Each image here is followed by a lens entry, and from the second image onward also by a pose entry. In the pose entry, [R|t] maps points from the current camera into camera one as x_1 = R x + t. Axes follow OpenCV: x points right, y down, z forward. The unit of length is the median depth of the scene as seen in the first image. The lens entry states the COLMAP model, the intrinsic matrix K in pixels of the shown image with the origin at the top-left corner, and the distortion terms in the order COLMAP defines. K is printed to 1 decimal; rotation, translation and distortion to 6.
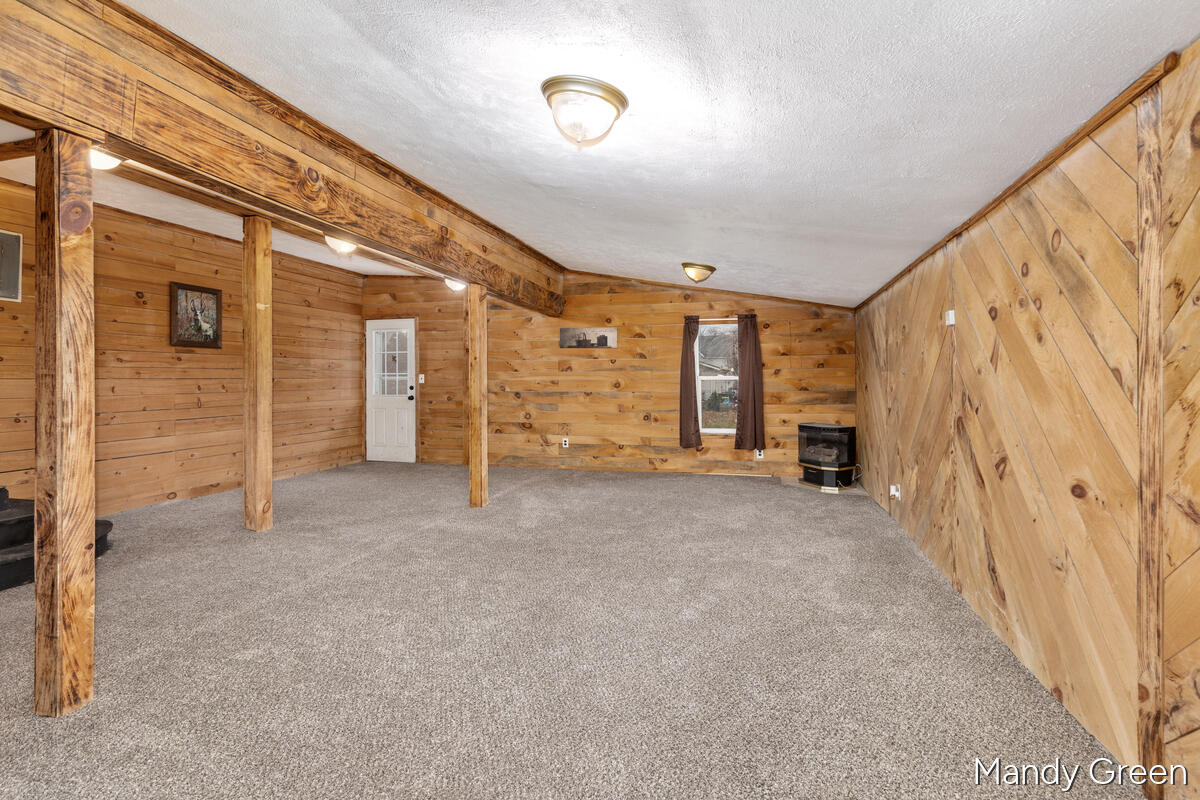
lens RADIAL K [[551.1, 0, 599.3], [0, 551.1, 377.1], [0, 0, 1]] dist [-0.000280, -0.000076]
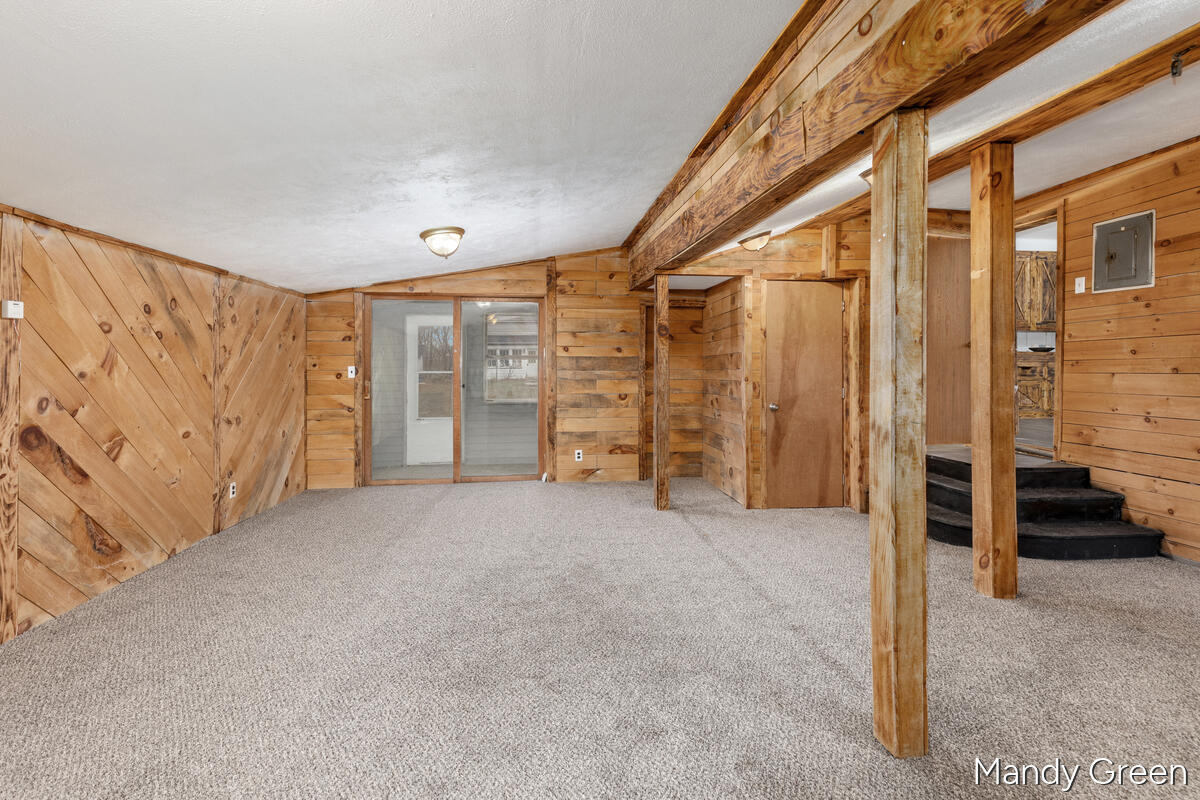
lens RADIAL K [[551.1, 0, 599.3], [0, 551.1, 377.1], [0, 0, 1]] dist [-0.000280, -0.000076]
pose [[-0.915755, 0.009601, -0.401623, 0.187988], [0.007719, 0.999950, 0.006305, -0.005048], [0.401664, 0.002674, -0.915783, 2.239536]]
